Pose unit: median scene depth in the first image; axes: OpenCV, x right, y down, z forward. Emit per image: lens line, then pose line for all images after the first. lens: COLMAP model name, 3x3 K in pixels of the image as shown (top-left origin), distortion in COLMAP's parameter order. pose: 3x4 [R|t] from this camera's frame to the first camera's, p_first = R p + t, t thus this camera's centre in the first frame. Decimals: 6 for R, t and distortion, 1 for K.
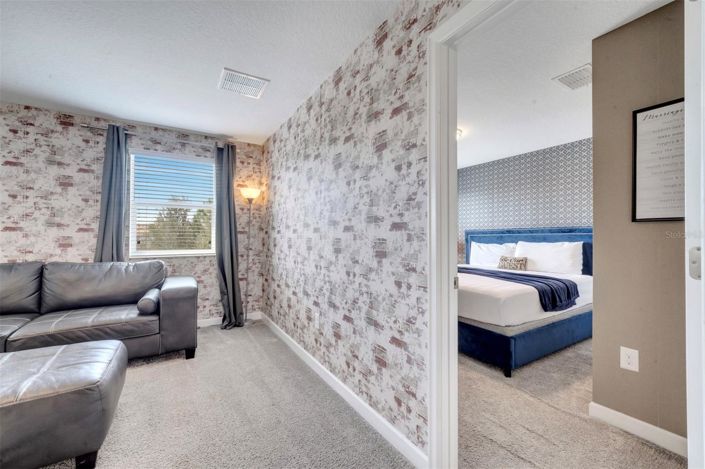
lens RADIAL K [[289.4, 0, 349.1], [0, 289.4, 235.3], [0, 0, 1]] dist [0.004271, -0.000331]
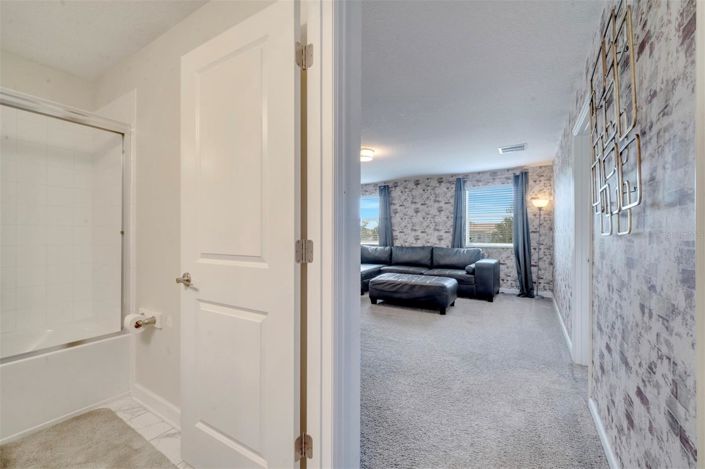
lens RADIAL K [[289.4, 0, 351.5], [0, 289.4, 235.0], [0, 0, 1]] dist [0.004271, -0.000331]
pose [[0.452948, -0.009582, -0.891485, 0.588527], [0.001973, 0.999951, -0.009746, 0.020572], [0.891535, 0.002656, 0.452945, -0.513402]]
